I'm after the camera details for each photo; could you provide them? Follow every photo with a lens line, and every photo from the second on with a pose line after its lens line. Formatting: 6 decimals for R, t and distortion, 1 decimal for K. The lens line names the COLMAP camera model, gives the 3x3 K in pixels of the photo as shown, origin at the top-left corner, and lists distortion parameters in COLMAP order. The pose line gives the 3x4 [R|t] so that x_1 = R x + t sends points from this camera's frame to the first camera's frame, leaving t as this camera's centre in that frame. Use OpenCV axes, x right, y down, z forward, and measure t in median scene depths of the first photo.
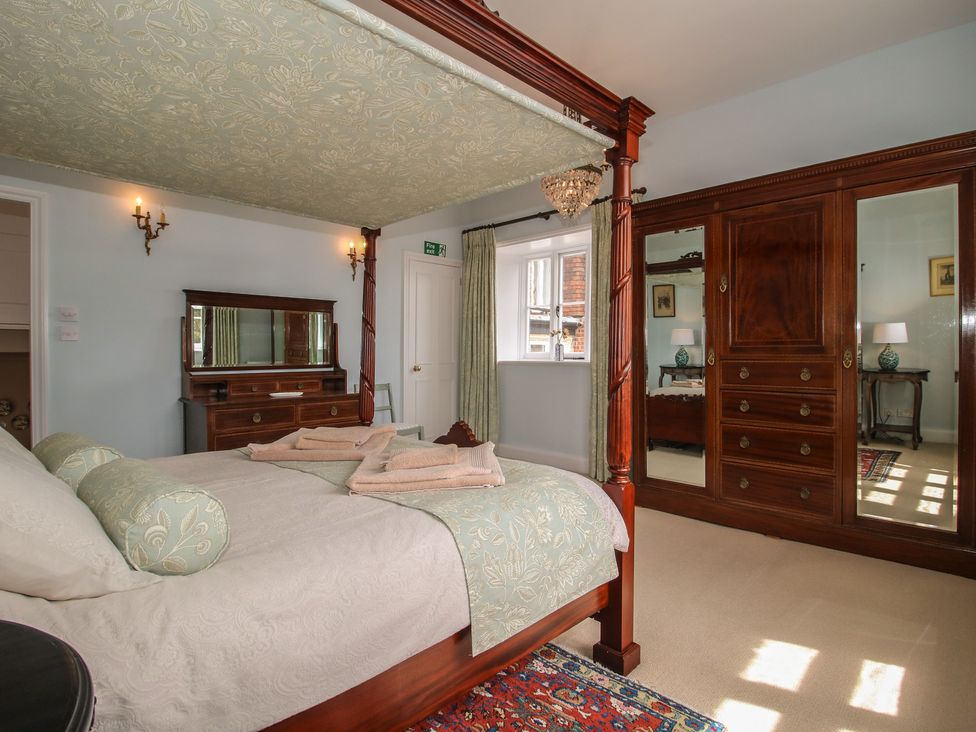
lens RADIAL K [[510.2, 0, 481.5], [0, 510.2, 356.5], [0, 0, 1]] dist [-0.001427, -0.010989]
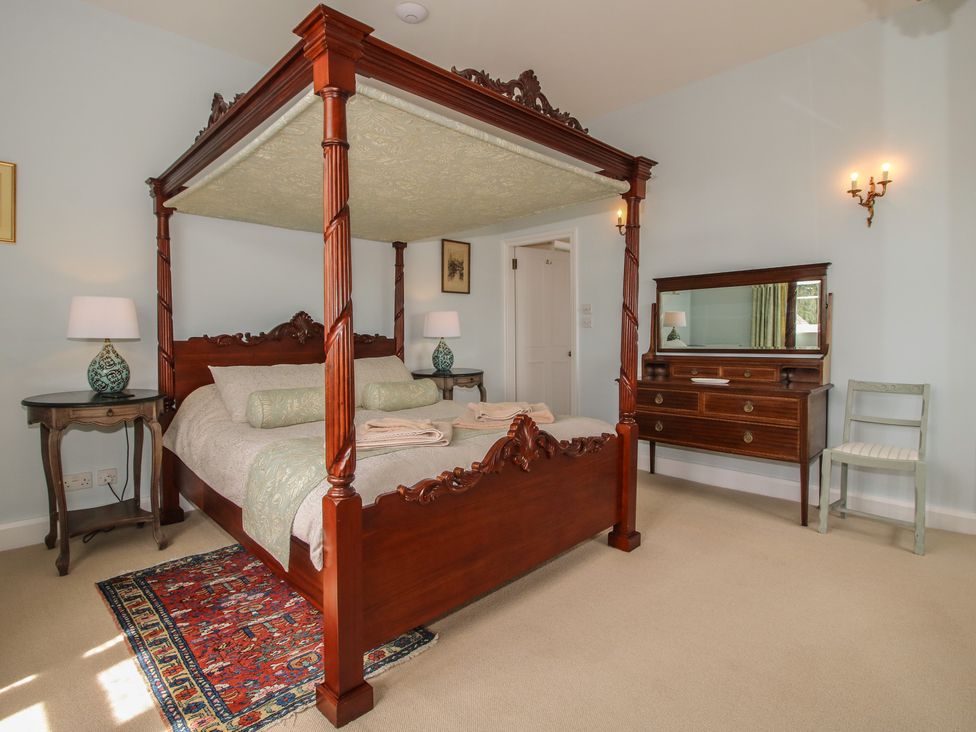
lens RADIAL K [[510.2, 0, 486.9], [0, 510.2, 364.6], [0, 0, 1]] dist [-0.001427, -0.010989]
pose [[-0.024004, 0.058313, -0.998010, 0.599287], [0.011486, 0.998248, 0.058050, -0.013088], [0.999646, -0.010070, -0.024632, 0.702102]]
